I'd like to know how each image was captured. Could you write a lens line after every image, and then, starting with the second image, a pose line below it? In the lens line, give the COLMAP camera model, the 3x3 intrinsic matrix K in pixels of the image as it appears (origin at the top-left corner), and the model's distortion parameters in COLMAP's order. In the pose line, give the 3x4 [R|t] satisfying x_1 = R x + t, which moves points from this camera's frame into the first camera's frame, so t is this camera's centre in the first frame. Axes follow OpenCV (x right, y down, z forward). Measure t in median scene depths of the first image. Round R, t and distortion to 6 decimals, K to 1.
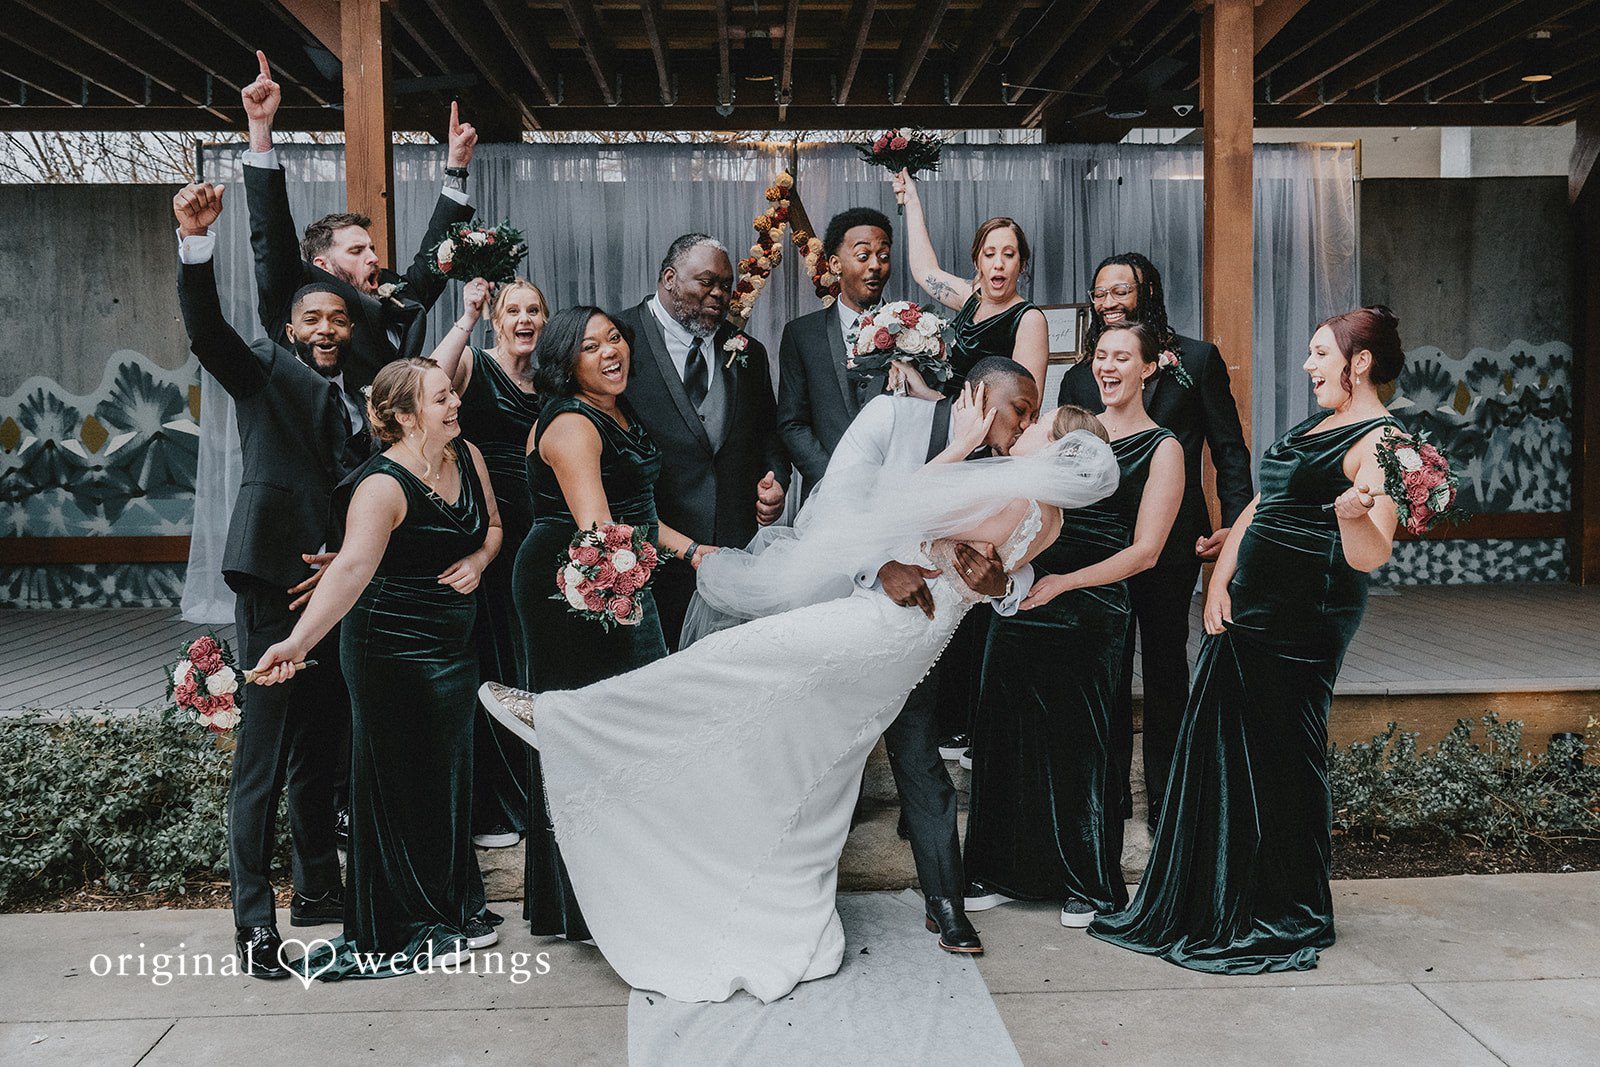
lens RADIAL K [[1644.1, 0, 813.7], [0, 1644.1, 515.2], [0, 0, 1]] dist [0.000171, -0.002905]
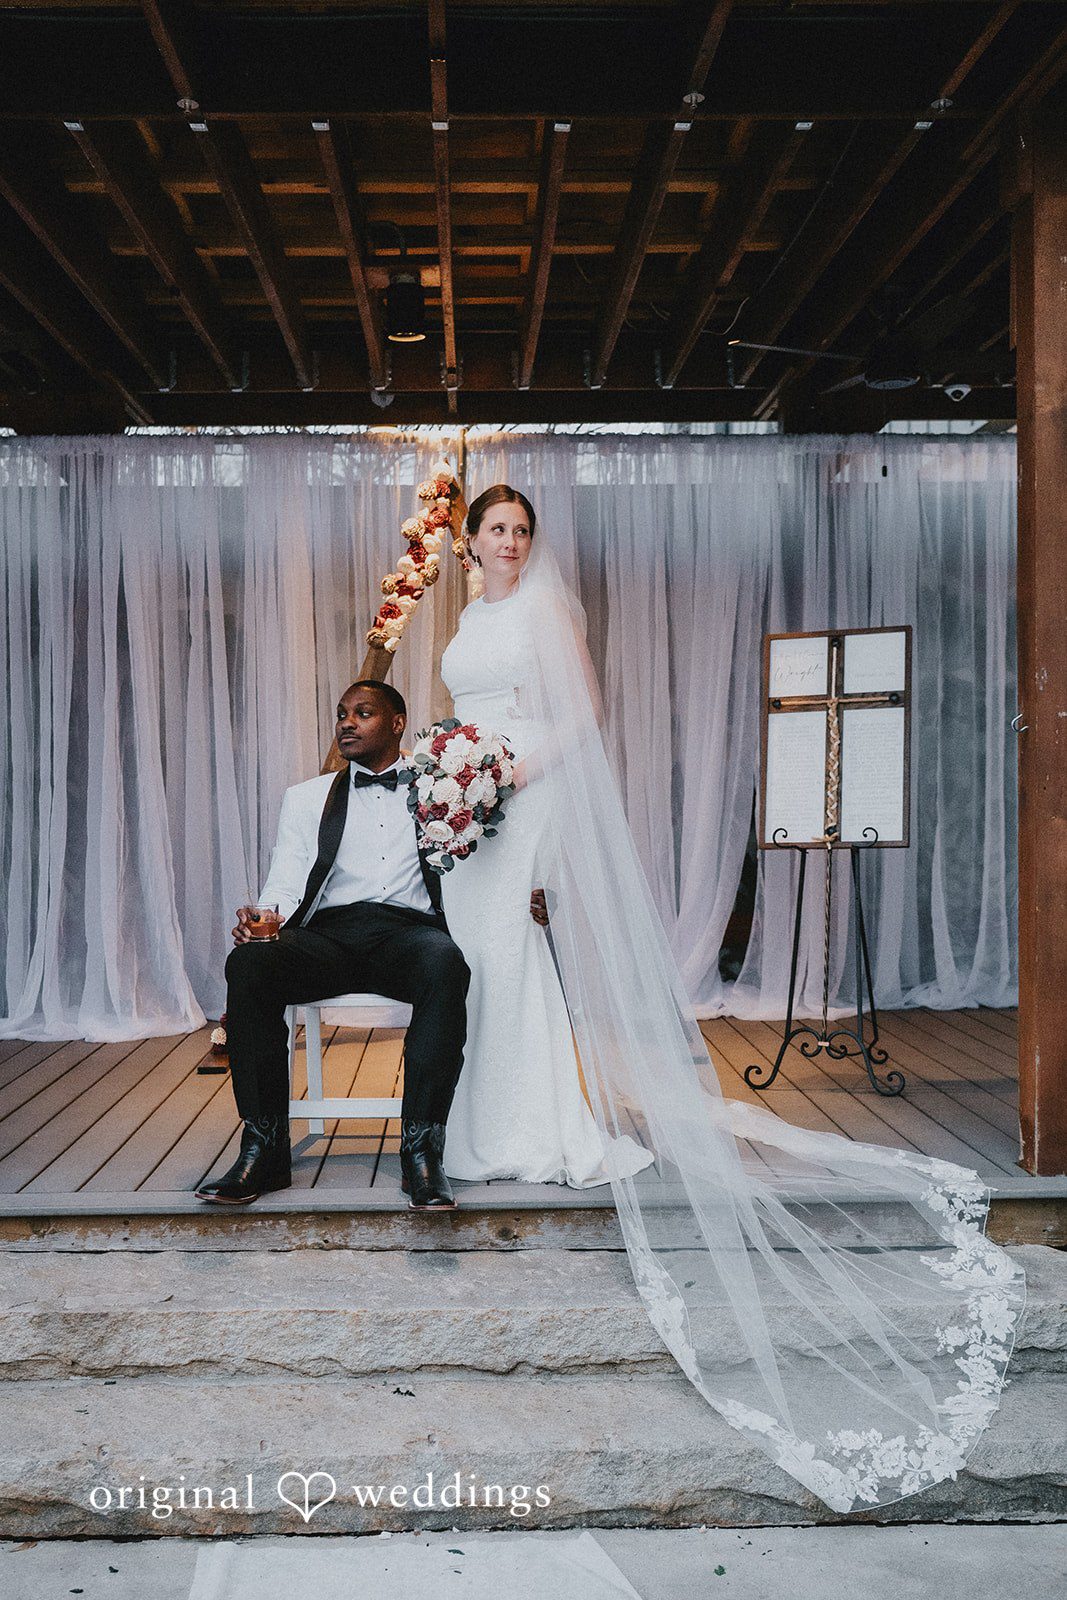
lens RADIAL K [[1696.0, 0, 474.2], [0, 1696.0, 801.2], [0, 0, 1]] dist [-0.008513, 0.002636]
pose [[0.999341, 0.002546, -0.036206, 0.022577], [-0.004141, 0.999021, -0.044043, -0.013875], [0.036059, 0.044164, 0.998373, 0.189312]]
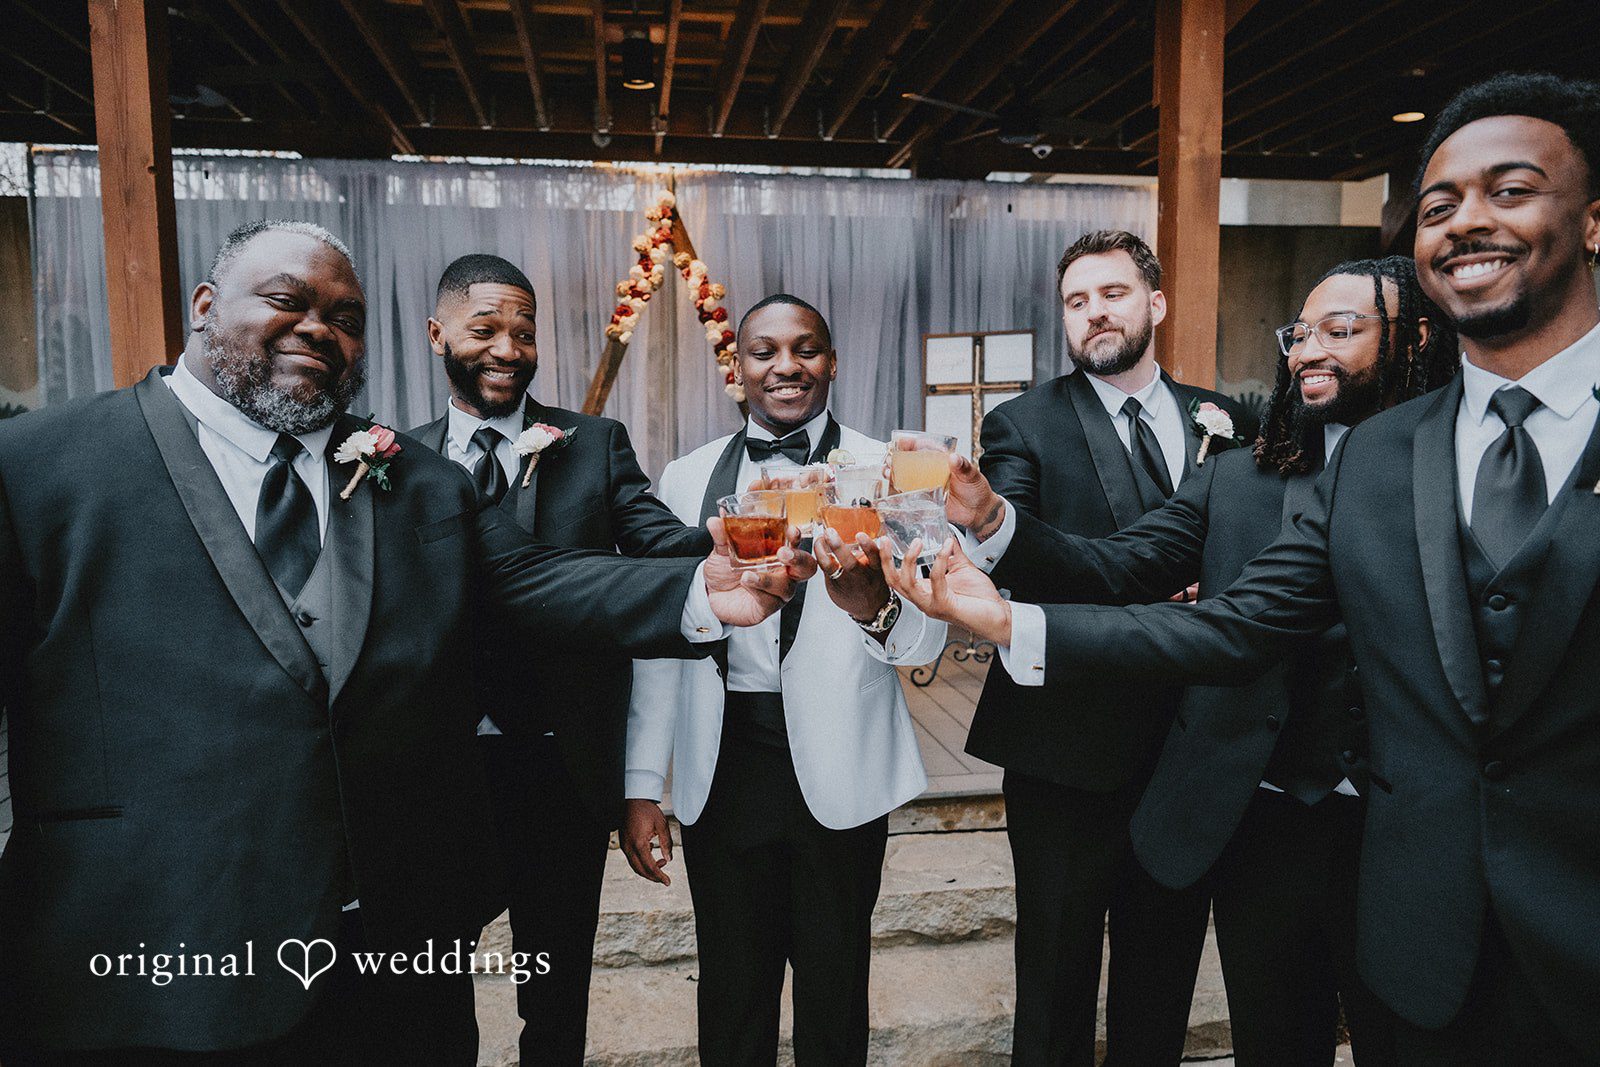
lens RADIAL K [[1169.8, 0, 800.0], [0, 1169.8, 533.5], [0, 0, 1]] dist [0.000542, 0.000487]
pose [[0.993606, -0.005363, 0.112773, -0.015545], [0.001659, 0.999457, 0.032914, -0.027648], [-0.112888, -0.032517, 0.993076, 0.269201]]
